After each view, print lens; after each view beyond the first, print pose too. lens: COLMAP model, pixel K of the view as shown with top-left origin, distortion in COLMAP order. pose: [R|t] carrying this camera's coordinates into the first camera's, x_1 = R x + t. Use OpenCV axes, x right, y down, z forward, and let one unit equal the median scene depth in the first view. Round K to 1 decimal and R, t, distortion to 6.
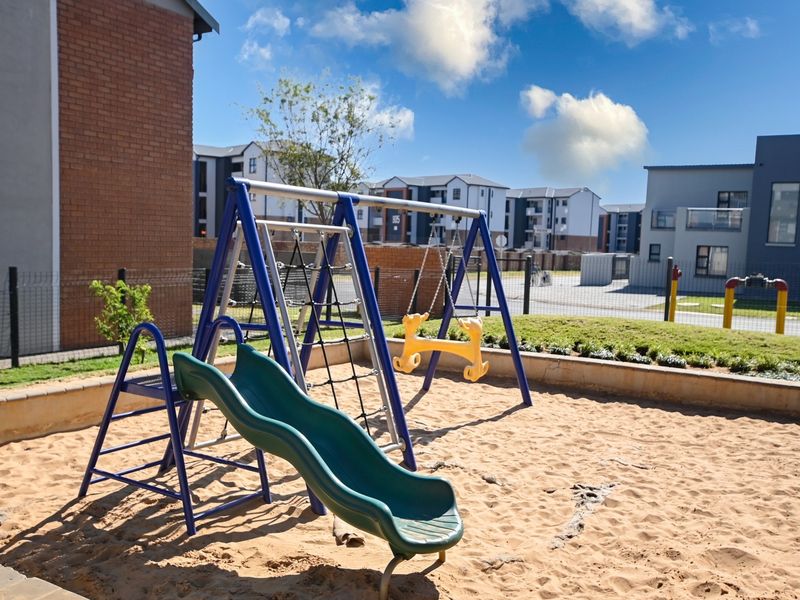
lens RADIAL K [[638.3, 0, 406.9], [0, 638.3, 295.3], [0, 0, 1]] dist [0.015676, -0.019439]
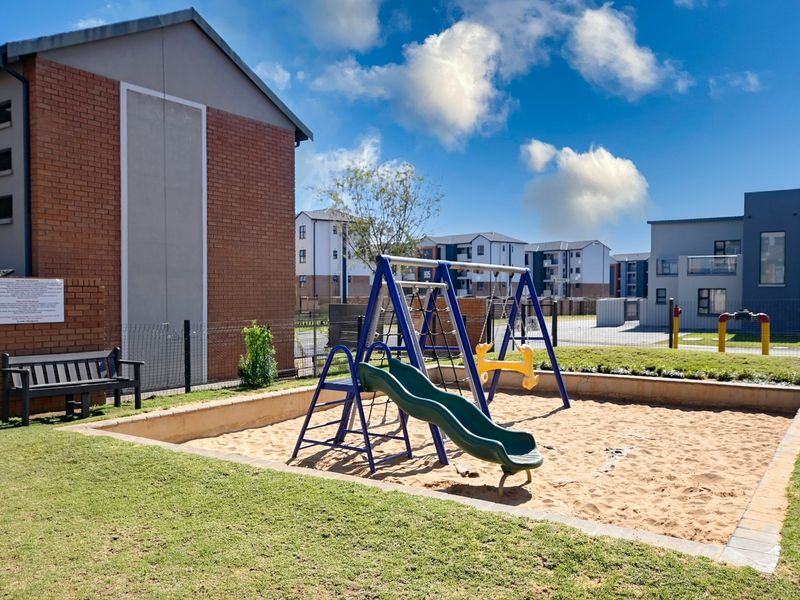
lens RADIAL K [[617.9, 0, 399.5], [0, 617.9, 305.5], [0, 0, 1]] dist [0.038715, -0.081724]
pose [[0.998788, -0.032802, -0.036689, -0.111767], [0.030282, 0.997276, -0.067259, 0.030515], [0.038796, 0.066067, 0.997061, -0.347952]]
